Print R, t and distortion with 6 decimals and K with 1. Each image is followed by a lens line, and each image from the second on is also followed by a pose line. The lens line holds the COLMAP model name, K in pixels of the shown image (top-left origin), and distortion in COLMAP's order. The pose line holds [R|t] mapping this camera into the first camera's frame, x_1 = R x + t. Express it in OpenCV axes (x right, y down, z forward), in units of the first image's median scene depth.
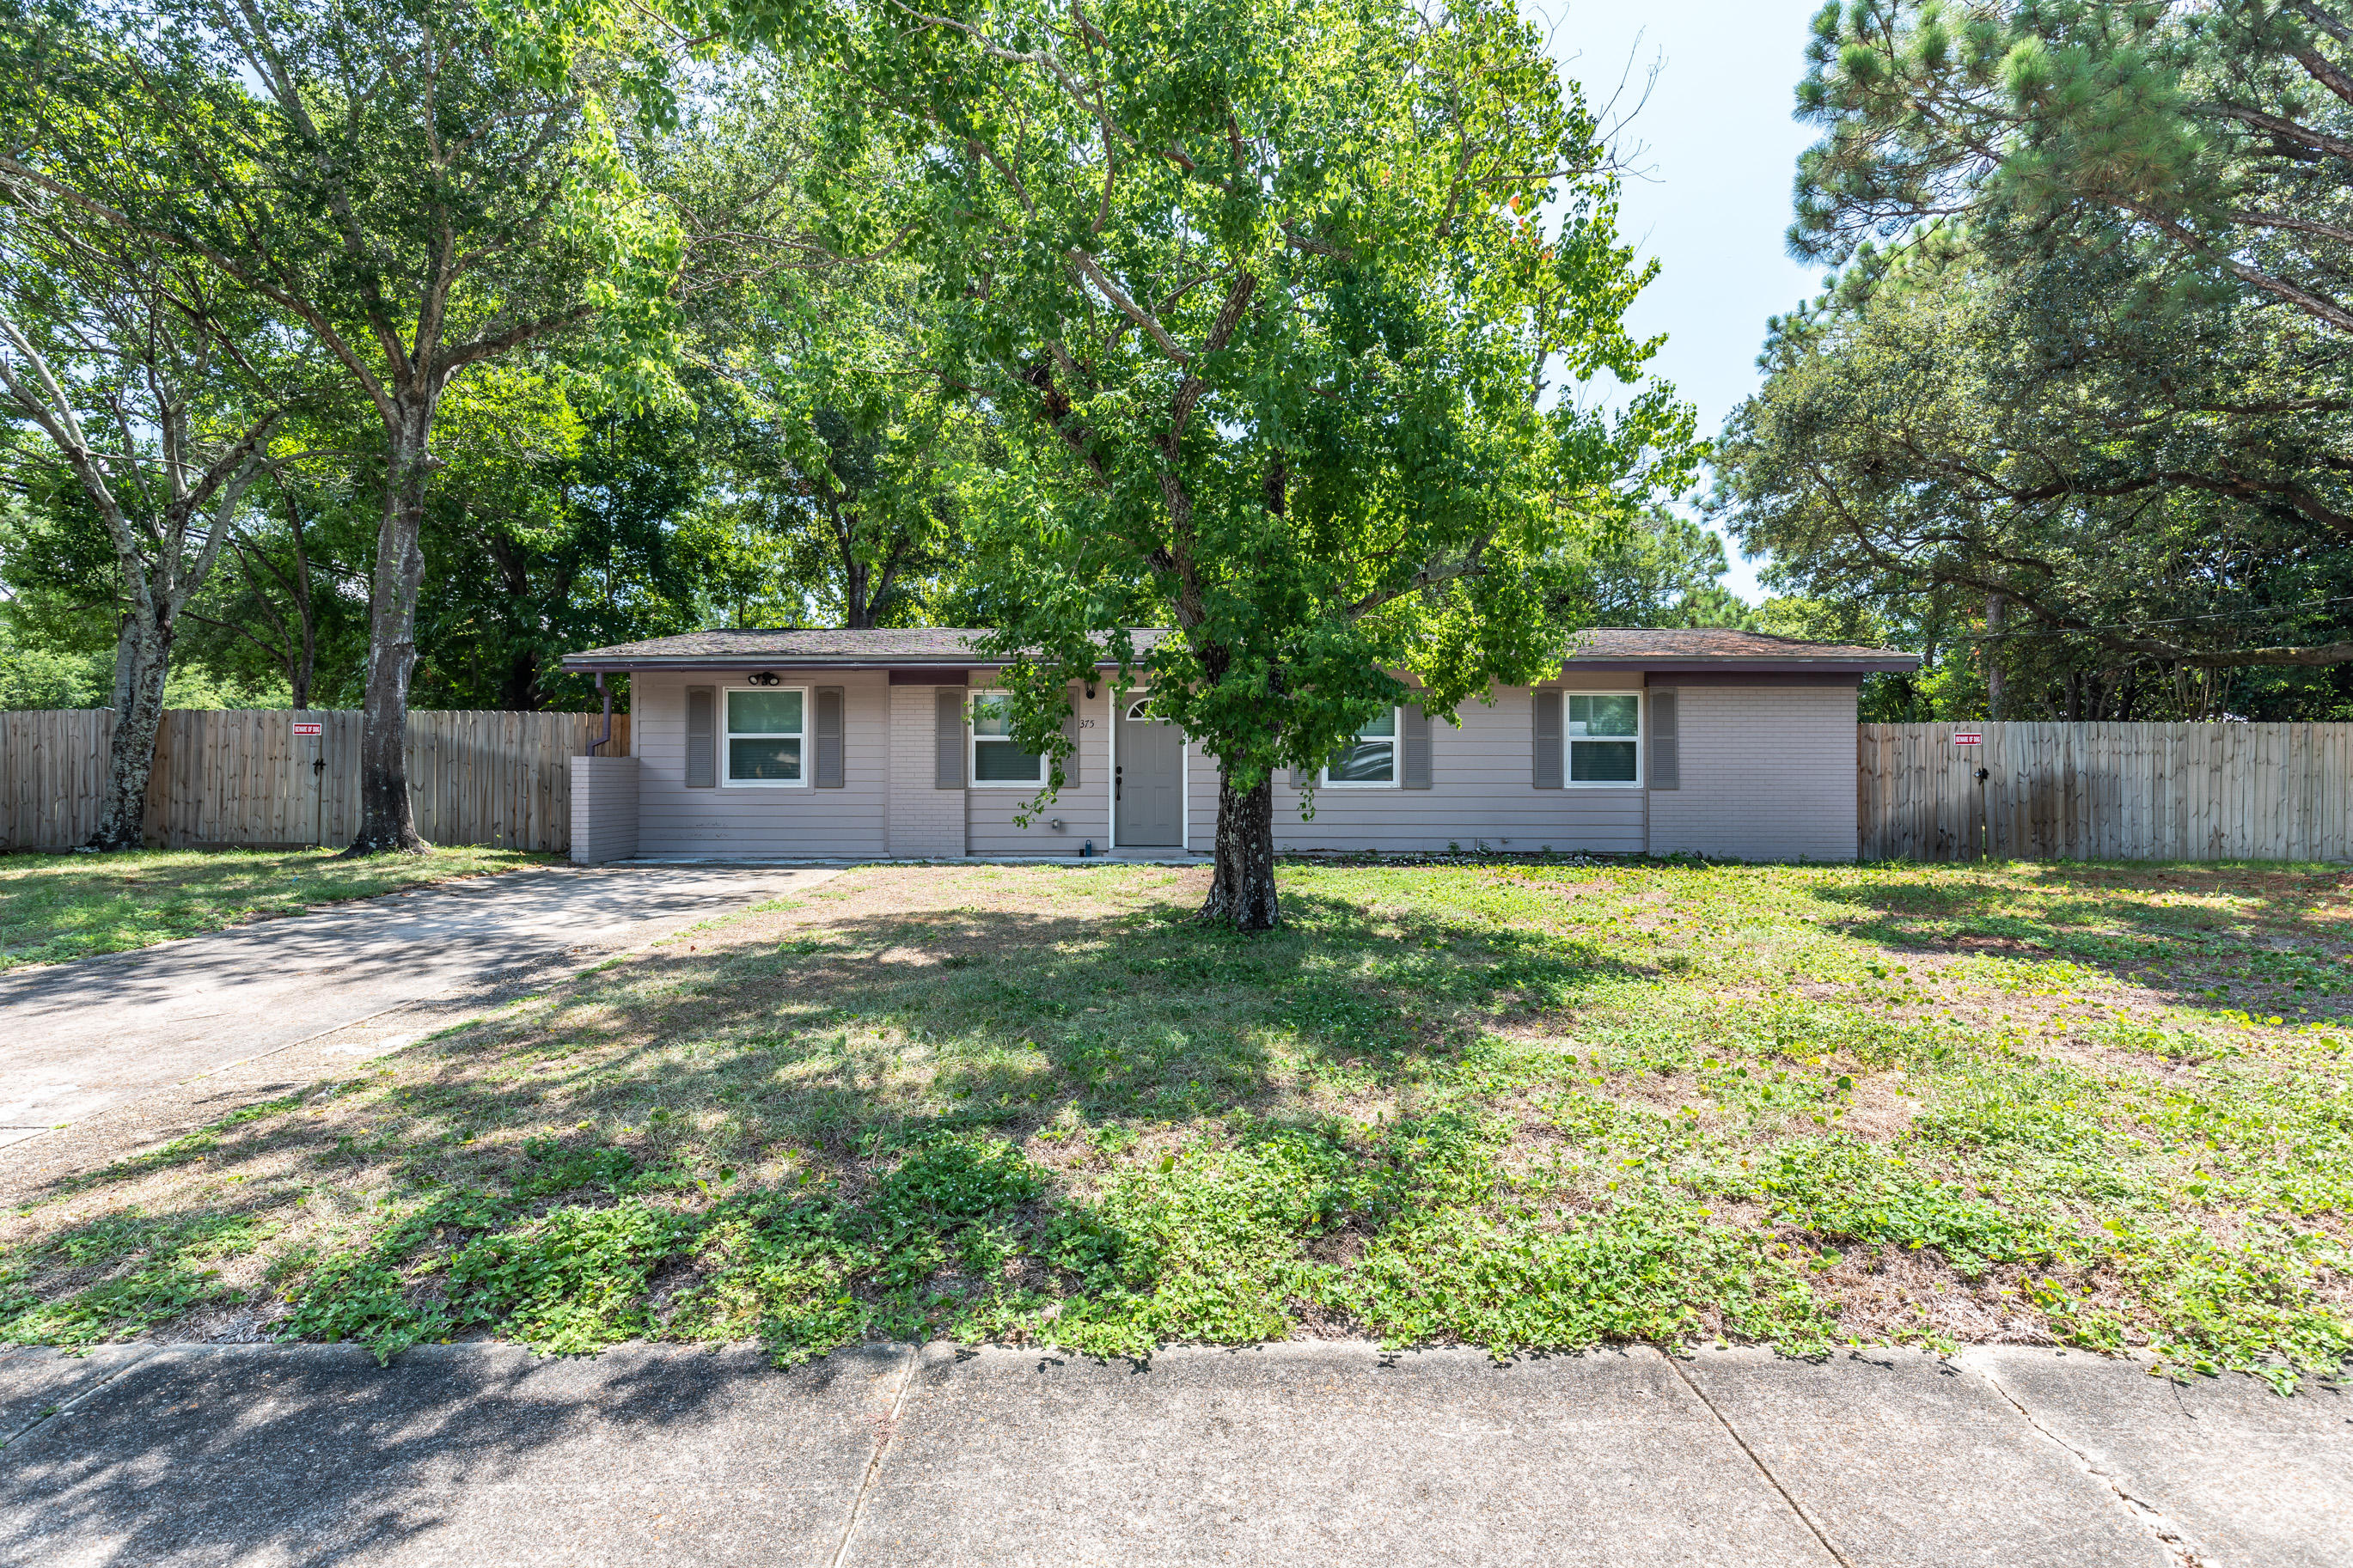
lens RADIAL K [[1098.7, 0, 1167.7], [0, 1098.7, 780.0], [0, 0, 1]] dist [0.011972, -0.000468]
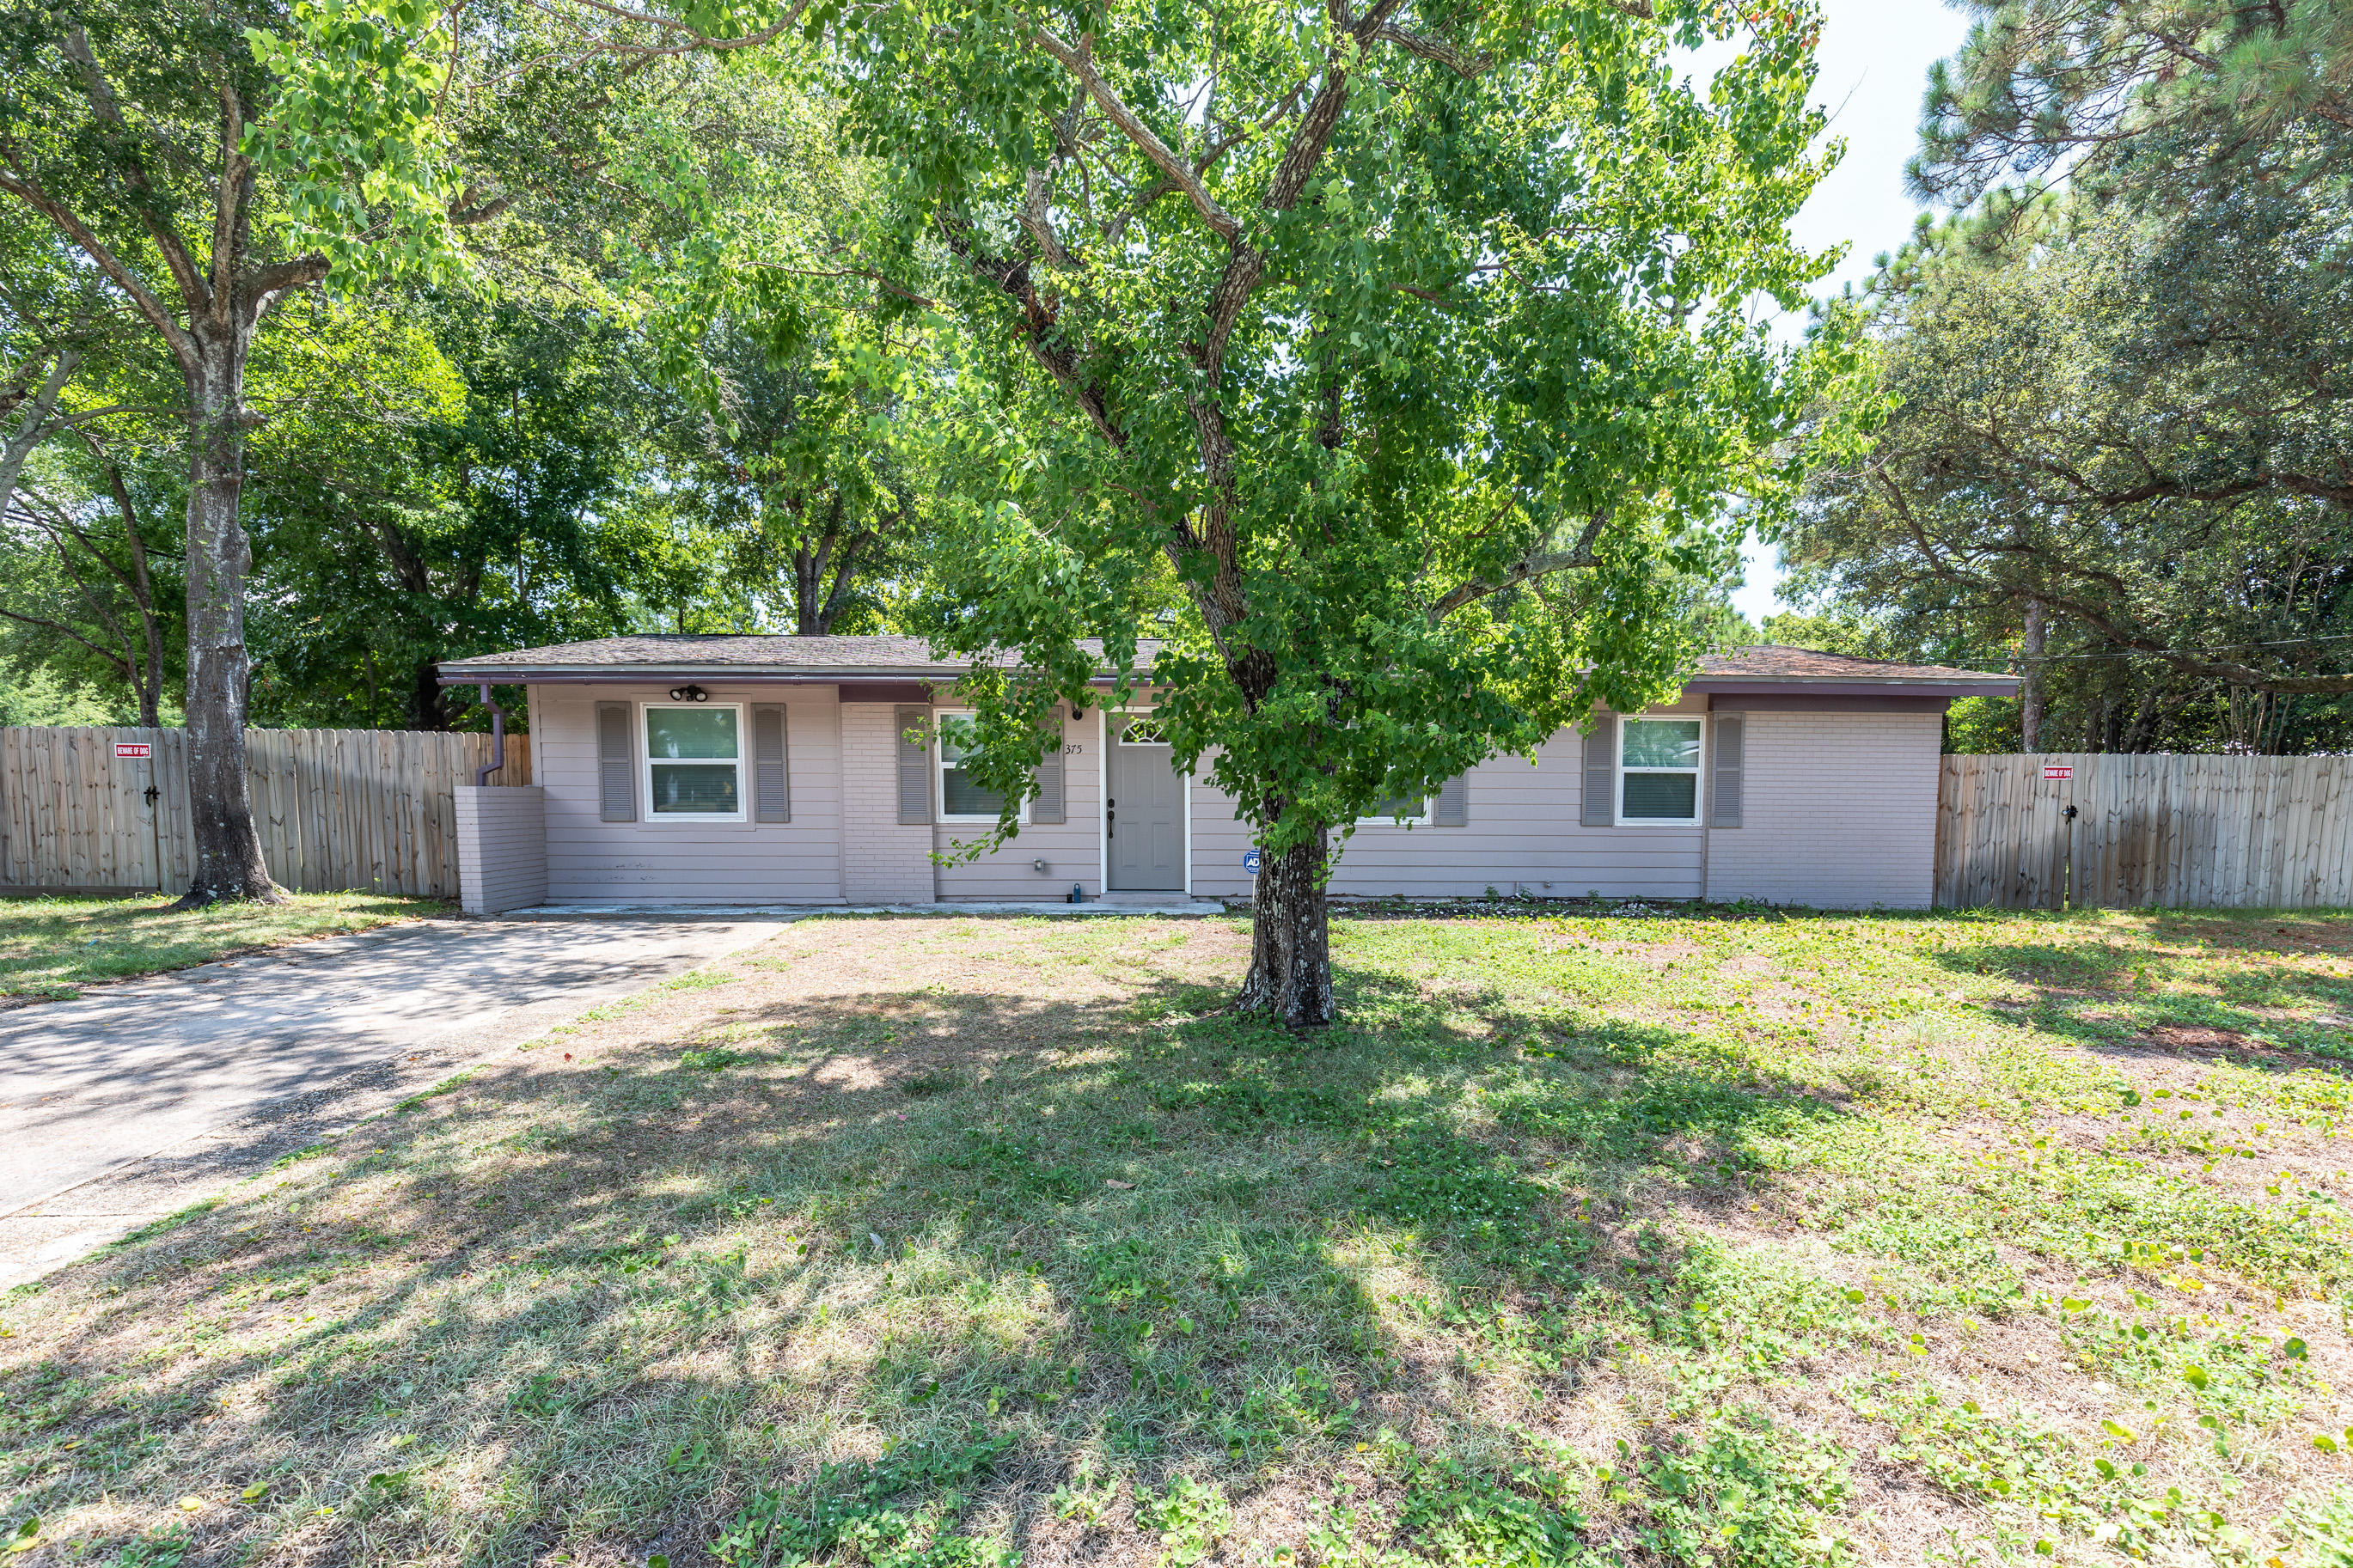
lens RADIAL K [[1072.1, 0, 1208.5], [0, 1072.1, 913.5], [0, 0, 1]] dist [0.001800, 0.000652]
pose [[0.998062, -0.004826, 0.062034, -0.023242], [-0.002023, 0.993944, 0.109873, -0.018035], [-0.062189, -0.109786, 0.992008, 0.162980]]
